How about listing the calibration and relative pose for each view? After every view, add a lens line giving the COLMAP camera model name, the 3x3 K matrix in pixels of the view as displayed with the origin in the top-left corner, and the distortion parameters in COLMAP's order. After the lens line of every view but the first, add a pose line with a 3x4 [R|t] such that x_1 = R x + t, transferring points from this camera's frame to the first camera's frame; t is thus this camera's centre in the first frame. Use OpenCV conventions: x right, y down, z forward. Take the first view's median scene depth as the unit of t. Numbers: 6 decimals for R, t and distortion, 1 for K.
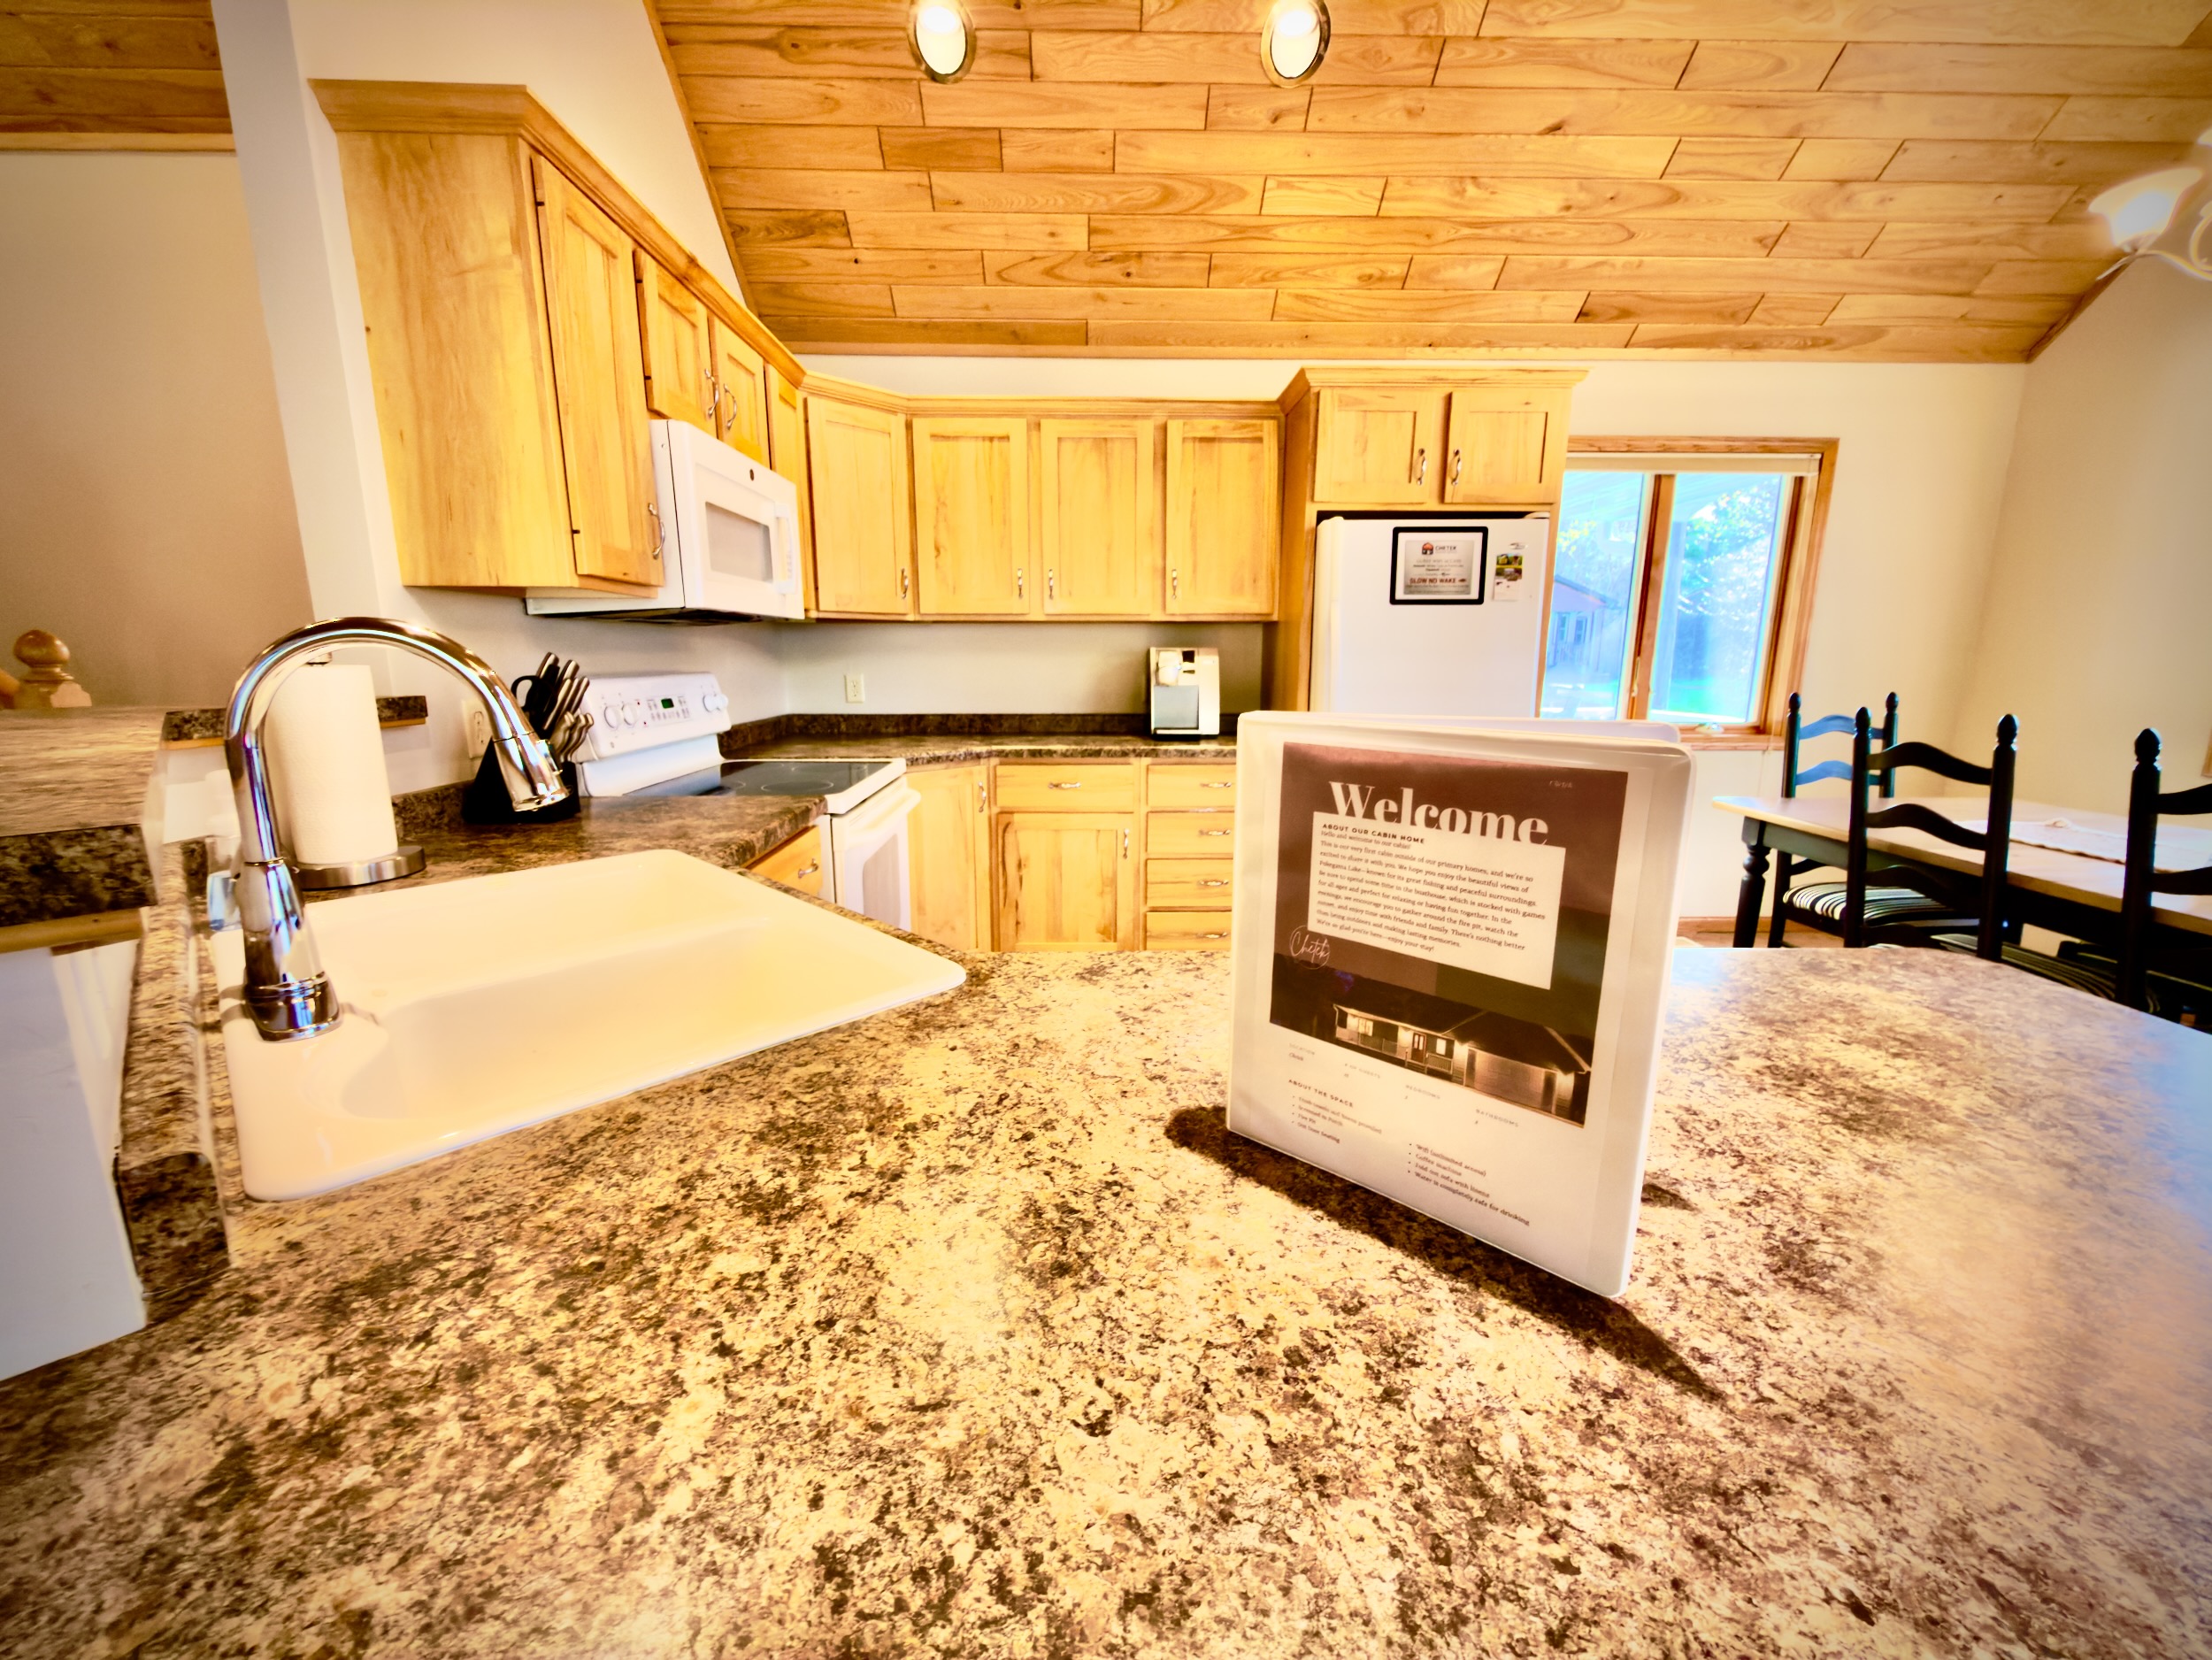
lens RADIAL K [[884.9, 0, 1100.9], [0, 884.9, 826.0], [0, 0, 1]] dist [0.001972, 0.000032]
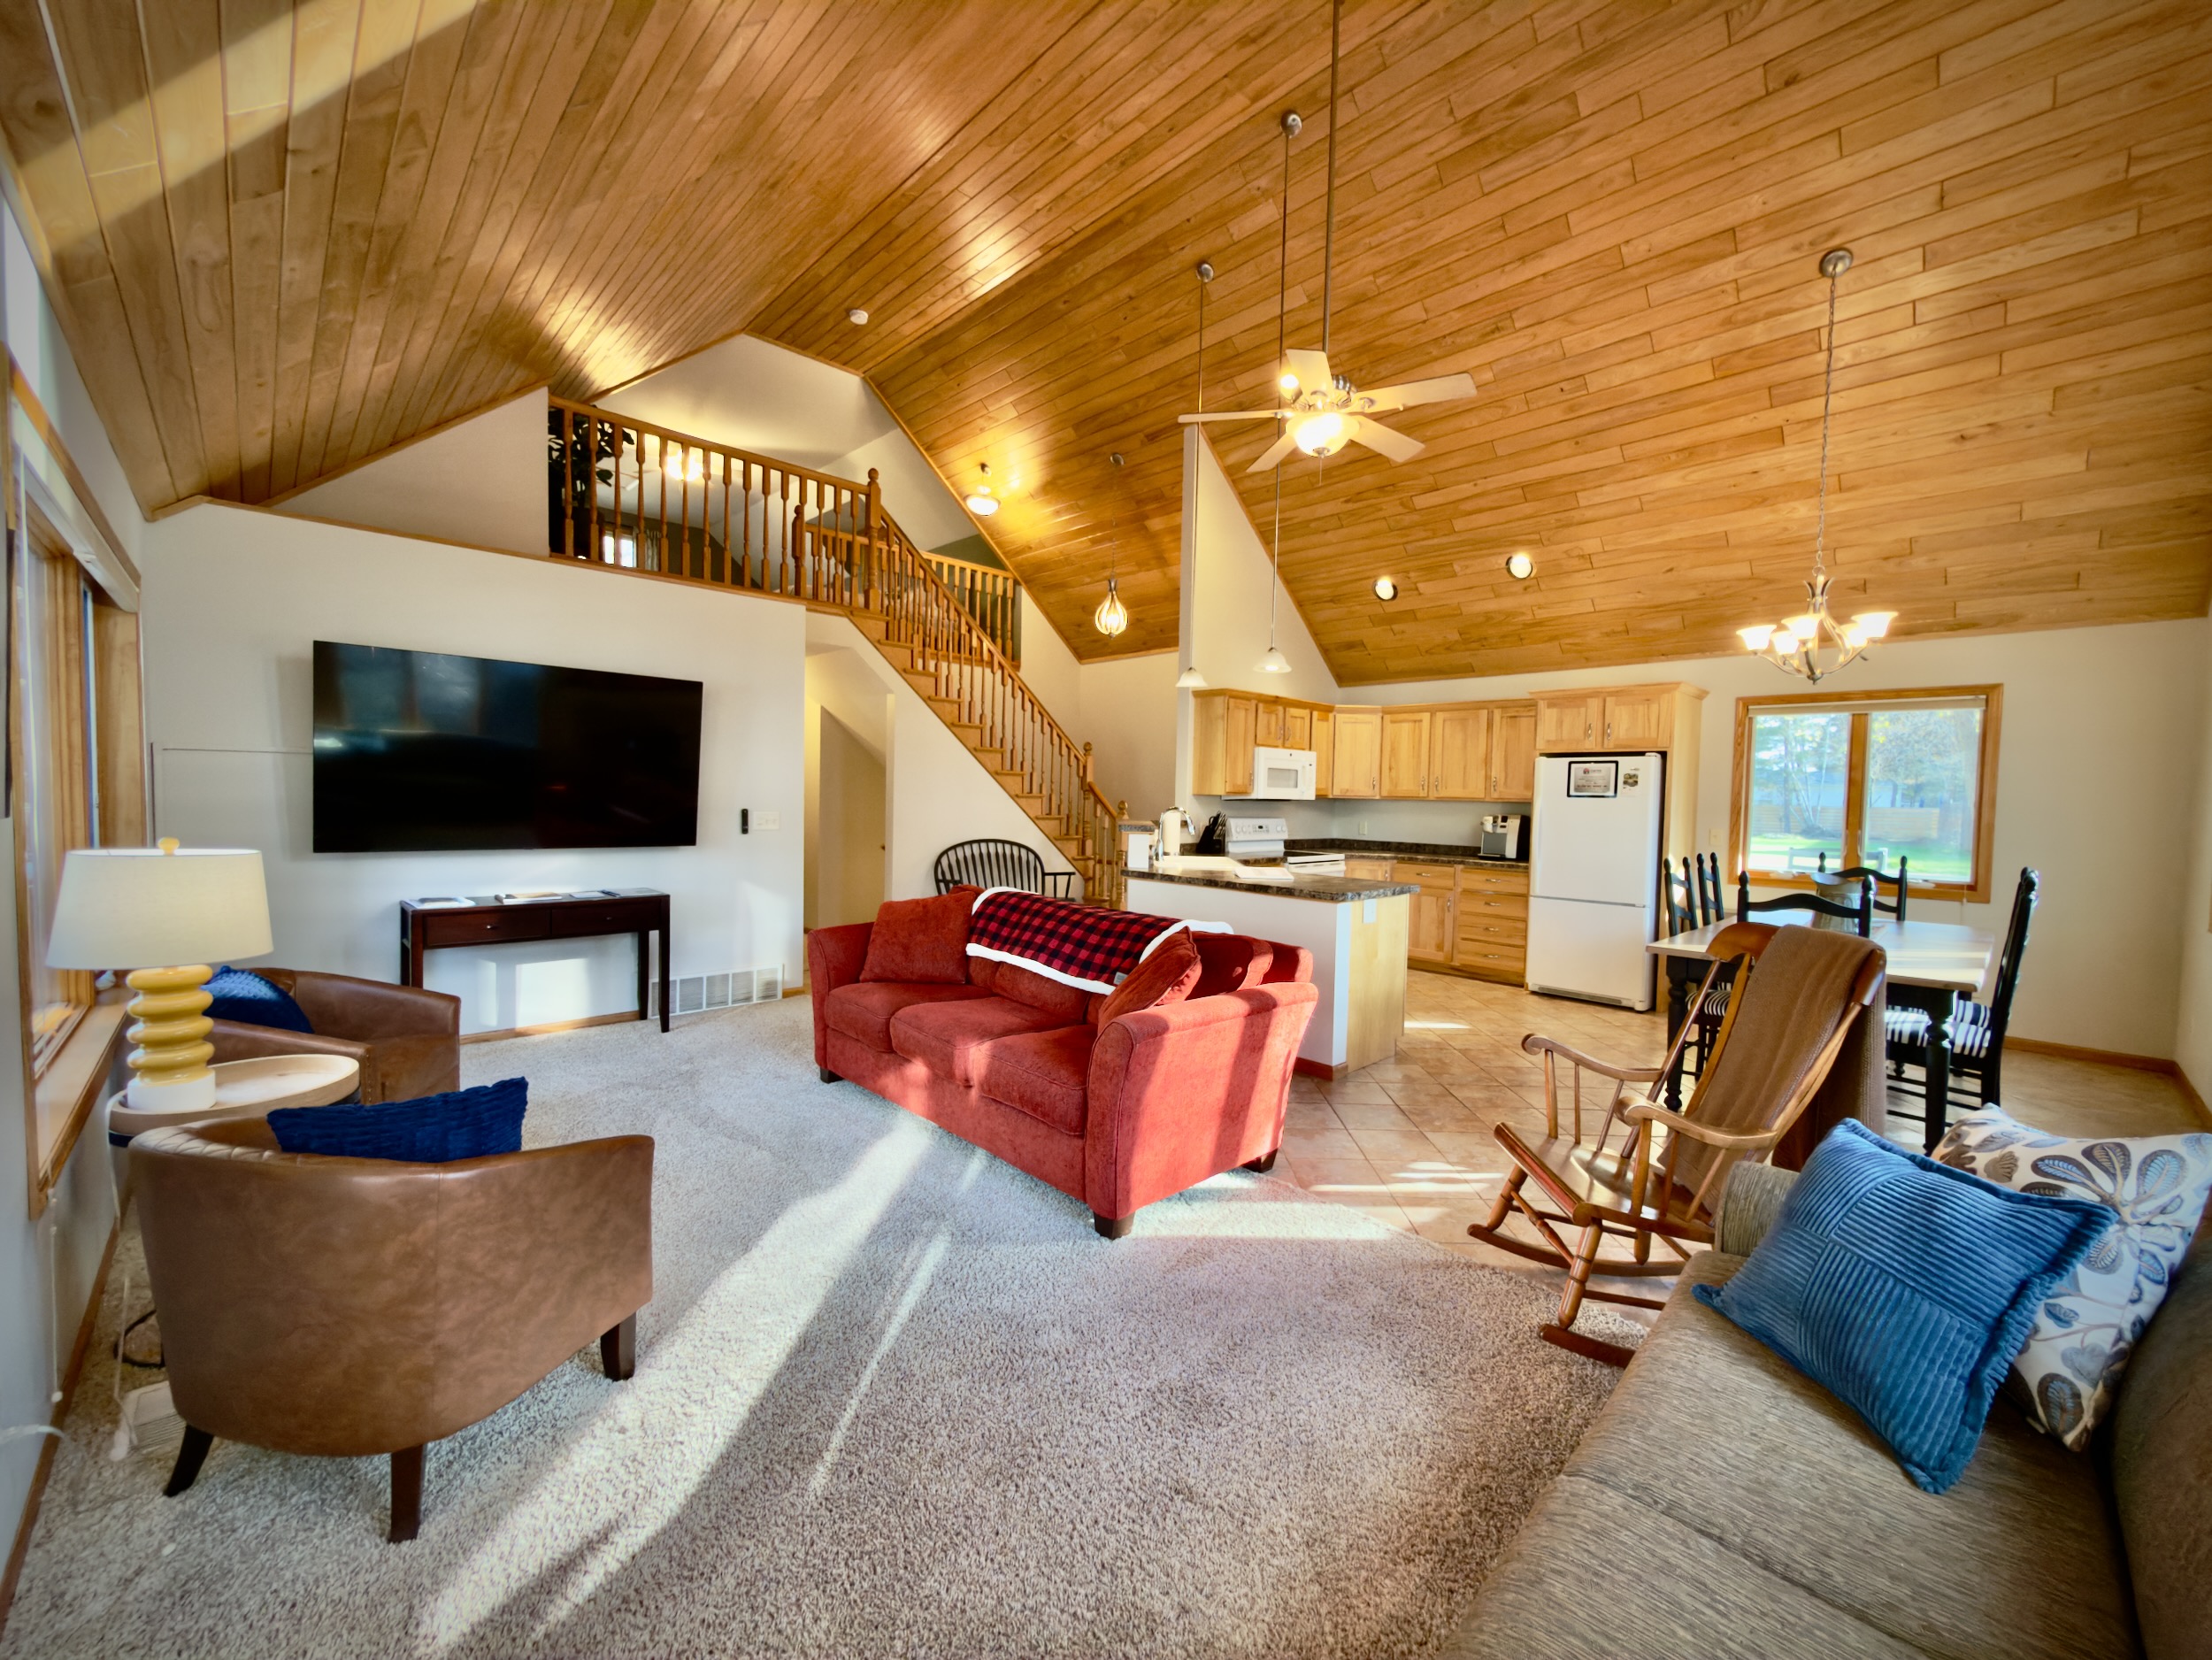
lens RADIAL K [[884.9, 0, 1110.0], [0, 884.9, 825.2], [0, 0, 1]] dist [0.001972, 0.000032]
pose [[0.683565, 0.037885, -0.728906, 1.108399], [-0.162010, 0.981616, -0.100912, 0.196259], [0.711683, 0.187069, 0.677136, -1.148249]]
